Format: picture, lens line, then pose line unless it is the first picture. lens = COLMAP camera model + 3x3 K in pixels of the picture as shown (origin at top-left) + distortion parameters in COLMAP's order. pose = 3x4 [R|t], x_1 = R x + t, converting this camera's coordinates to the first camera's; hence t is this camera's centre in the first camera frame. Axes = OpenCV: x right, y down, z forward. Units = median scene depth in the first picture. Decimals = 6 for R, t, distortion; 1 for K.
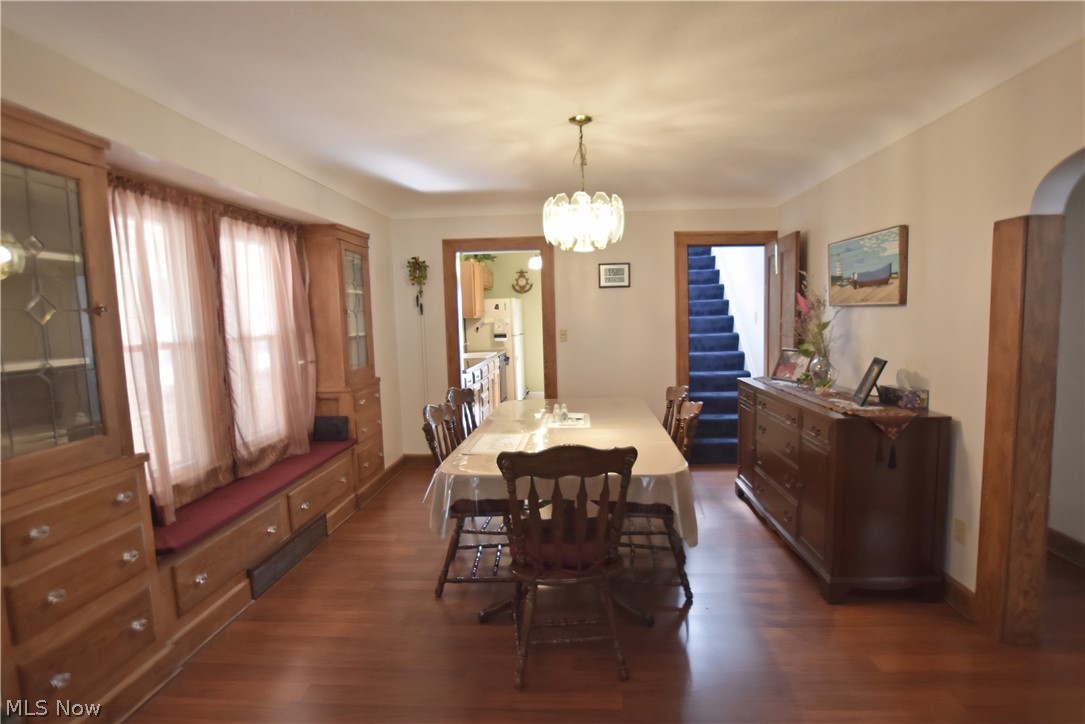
lens RADIAL K [[534.7, 0, 542.5], [0, 534.7, 362.0], [0, 0, 1]] dist [0.000198, 0.000071]
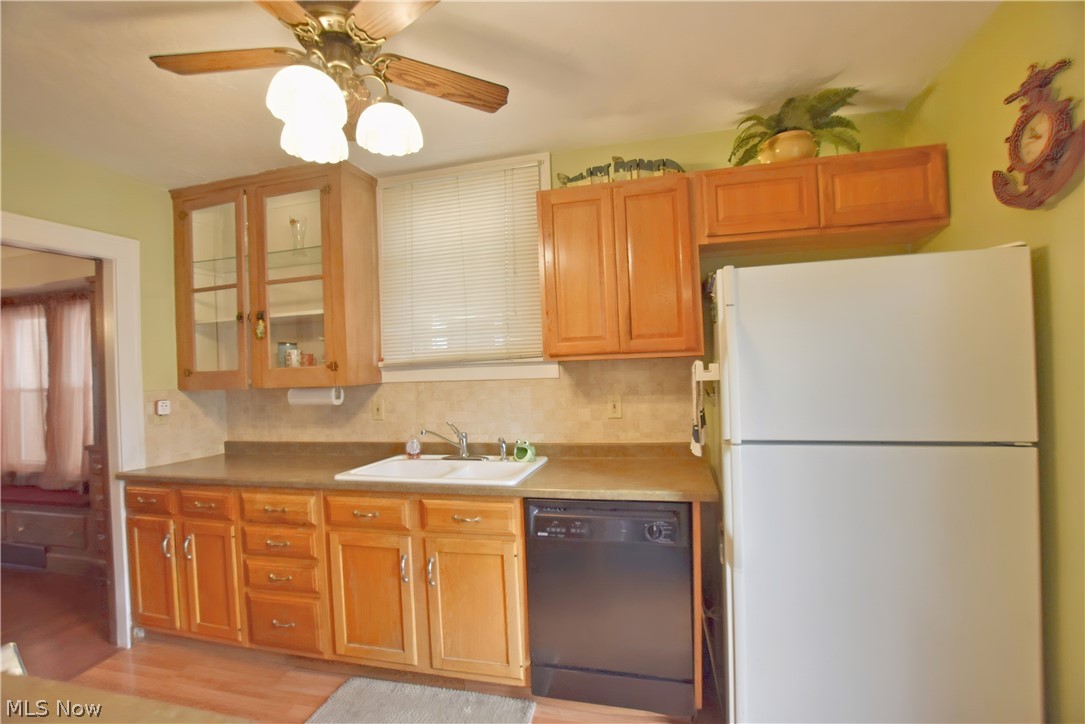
lens RADIAL K [[485.6, 0, 542.5], [0, 485.6, 362.0], [0, 0, 1]] dist [-0.000591, -0.000088]
pose [[-0.189386, 0.034286, -0.981304, 0.183342], [-0.041973, 0.998194, 0.042976, -0.098801], [0.981005, 0.049327, -0.187605, 1.102349]]
